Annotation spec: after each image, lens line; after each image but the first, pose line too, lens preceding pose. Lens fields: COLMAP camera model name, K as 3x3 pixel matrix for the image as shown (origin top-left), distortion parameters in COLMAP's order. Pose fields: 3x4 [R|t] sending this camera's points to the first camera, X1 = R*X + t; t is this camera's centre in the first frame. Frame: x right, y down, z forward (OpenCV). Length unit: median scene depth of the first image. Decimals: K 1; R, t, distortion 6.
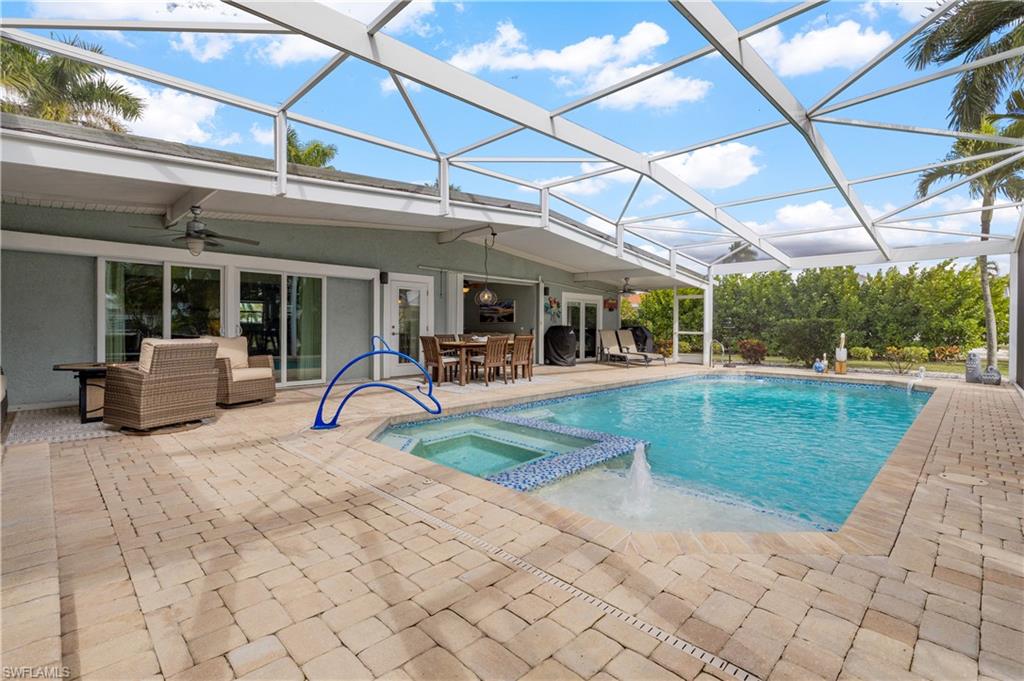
lens RADIAL K [[464.6, 0, 514.3], [0, 464.6, 335.0], [0, 0, 1]] dist [0.004205, -0.000040]
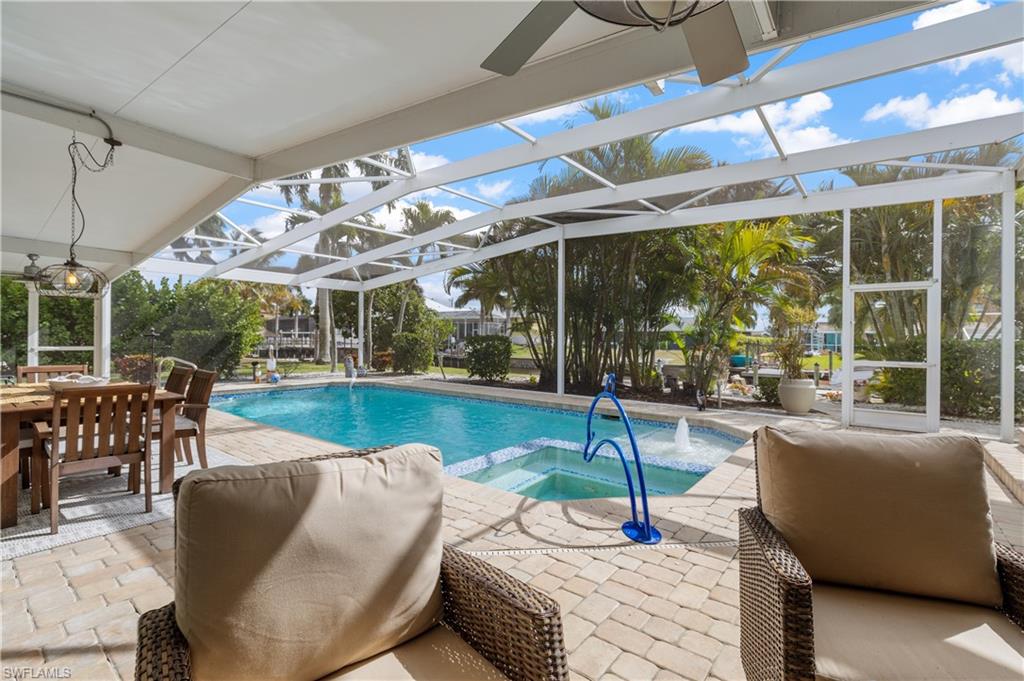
lens RADIAL K [[464.6, 0, 517.3], [0, 464.6, 337.7], [0, 0, 1]] dist [0.004205, -0.000040]
pose [[-0.127312, -0.008374, 0.991827, -0.475957], [0.008512, 0.999918, 0.009535, -0.028854], [-0.991826, 0.009657, -0.127231, 0.599687]]
